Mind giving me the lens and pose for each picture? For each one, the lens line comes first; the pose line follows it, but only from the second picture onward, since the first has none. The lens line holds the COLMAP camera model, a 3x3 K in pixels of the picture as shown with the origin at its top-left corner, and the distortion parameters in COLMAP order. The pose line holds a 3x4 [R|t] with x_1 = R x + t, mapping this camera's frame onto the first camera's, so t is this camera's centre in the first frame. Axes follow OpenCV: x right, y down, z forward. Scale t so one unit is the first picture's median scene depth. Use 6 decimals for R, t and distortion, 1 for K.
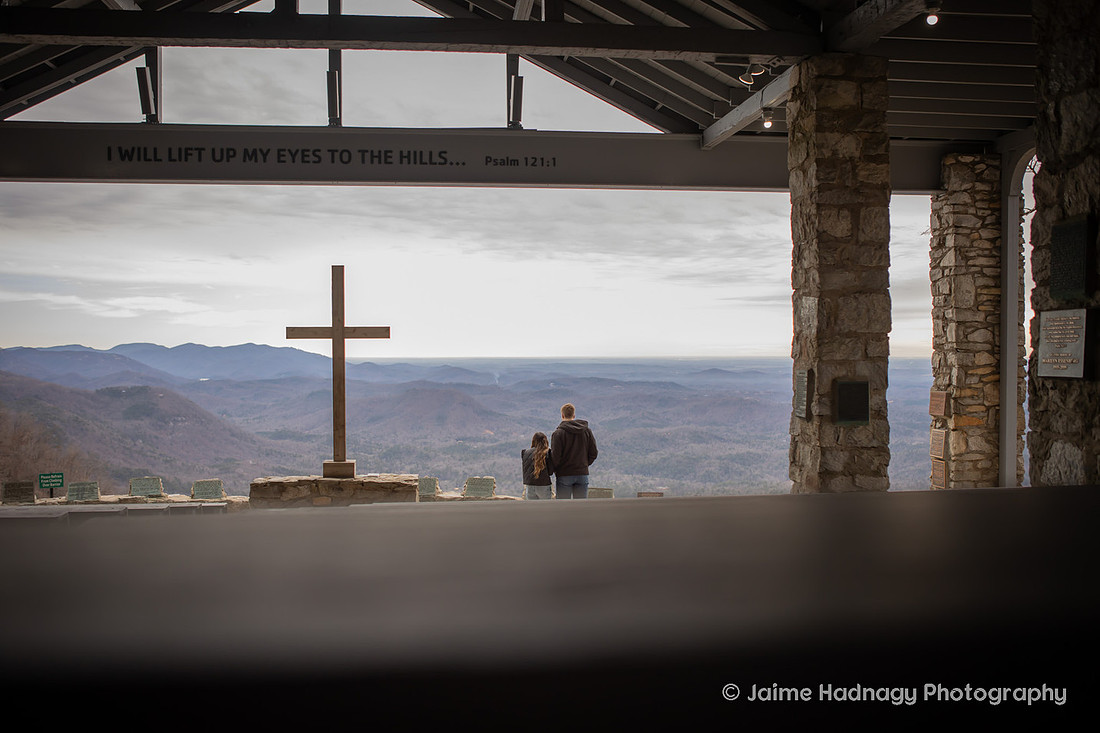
lens RADIAL K [[1000.2, 0, 554.4], [0, 1000.2, 367.7], [0, 0, 1]] dist [-0.094087, 0.122110]
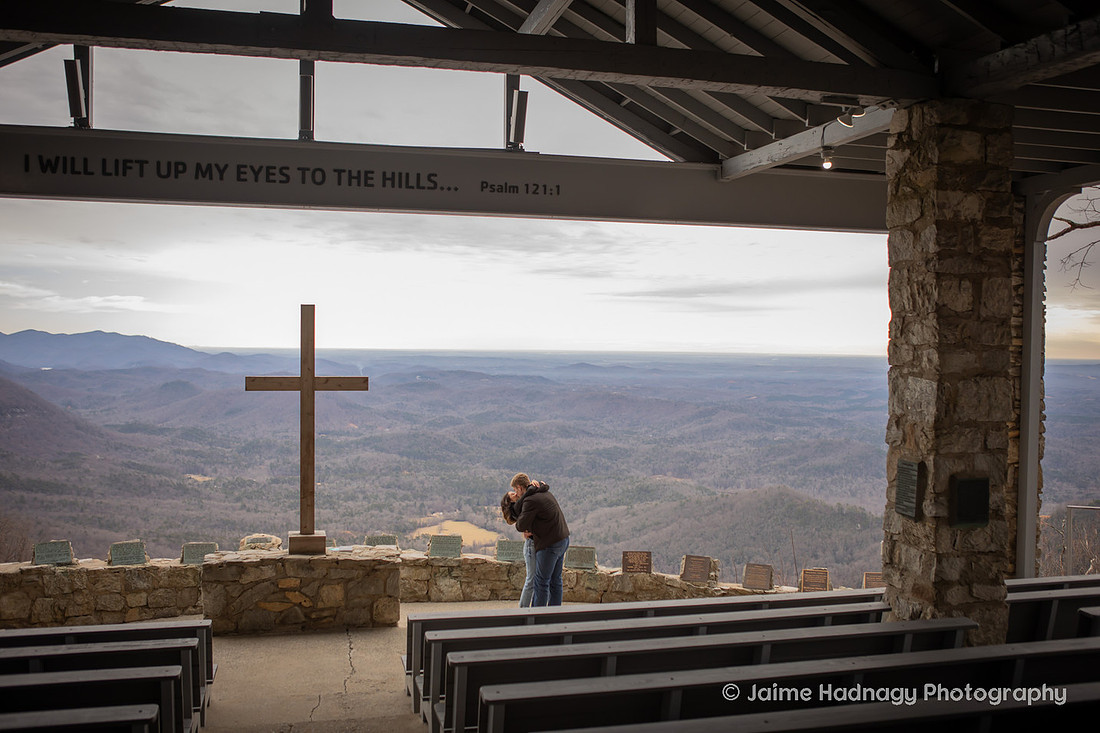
lens RADIAL K [[1008.6, 0, 550.0], [0, 1008.6, 366.5], [0, 0, 1]] dist [-0.094047, 0.129224]
pose [[0.991267, 0.010700, 0.131433, -0.119150], [-0.011683, 0.999909, 0.006708, -0.055472], [-0.131349, -0.008185, 0.991302, 0.117858]]
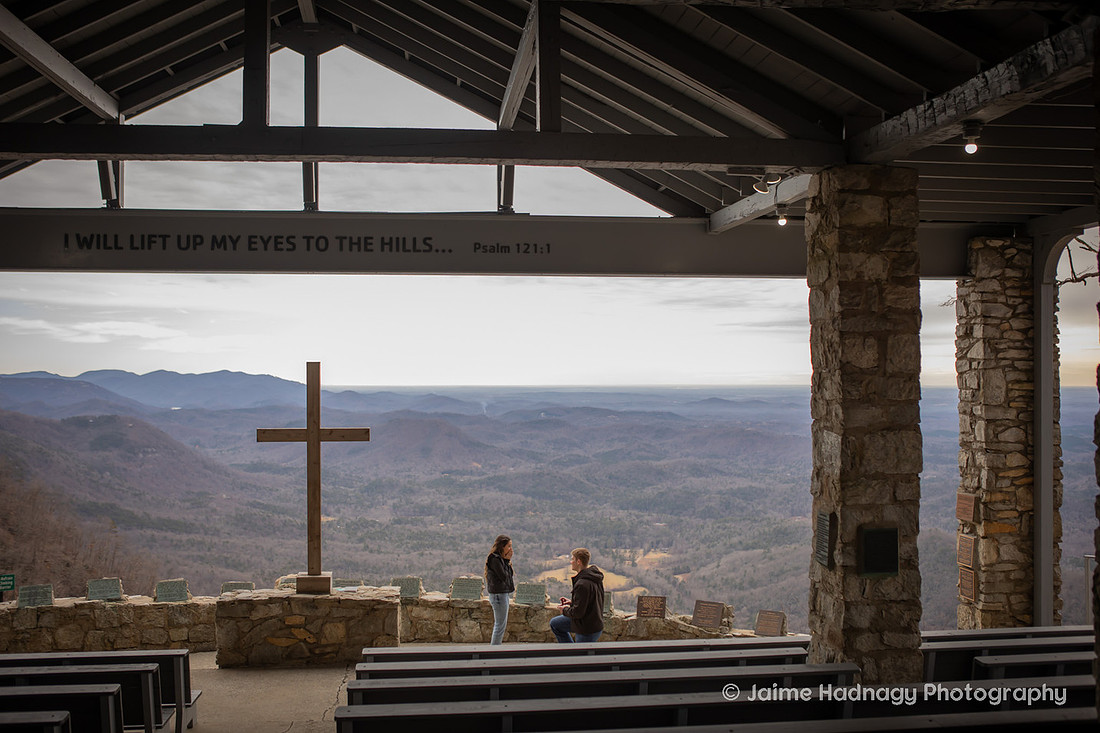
lens RADIAL K [[1053.7, 0, 541.9], [0, 1053.7, 363.8], [0, 0, 1]] dist [-0.093444, 0.136071]
pose [[0.999994, 0.001321, -0.003312, -0.002823], [-0.001416, 0.999585, -0.028763, -0.070136], [0.003272, 0.028768, 0.999581, 0.029432]]
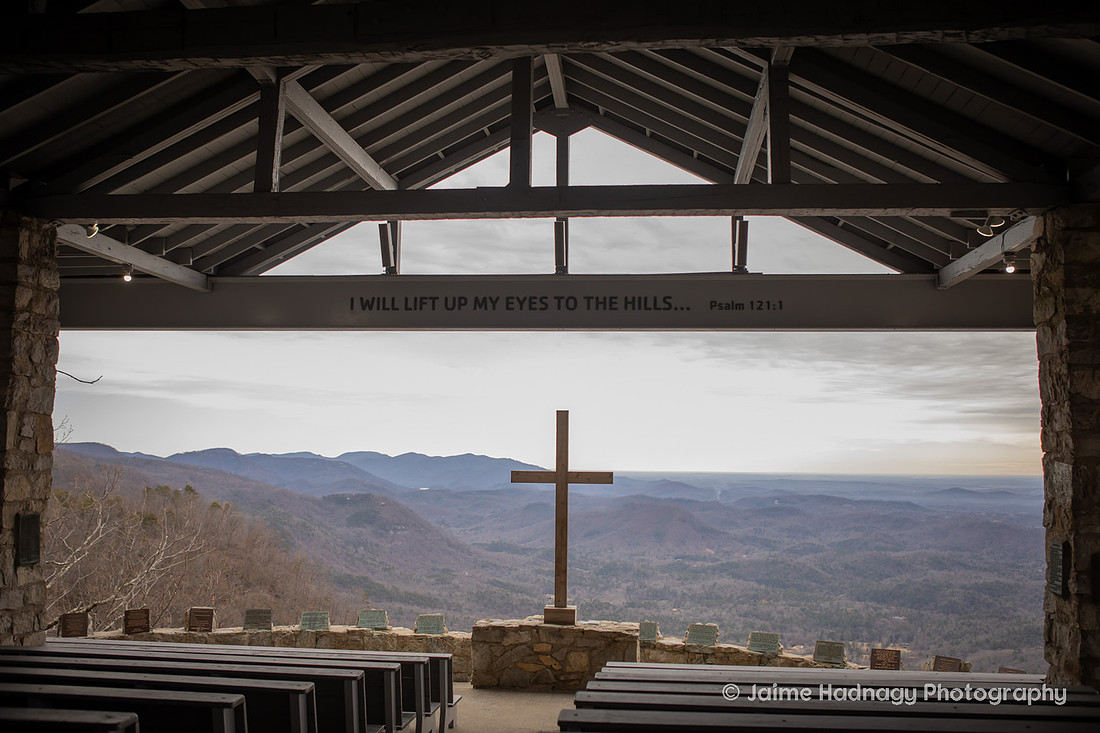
lens RADIAL K [[1030.1, 0, 550.0], [0, 1030.1, 366.5], [0, 0, 1]] dist [-0.097838, 0.135399]
pose [[0.975966, -0.003905, -0.217886, -0.002138], [-0.020232, 0.993897, -0.108437, -0.032021], [0.216980, 0.110239, 0.969932, -0.019396]]
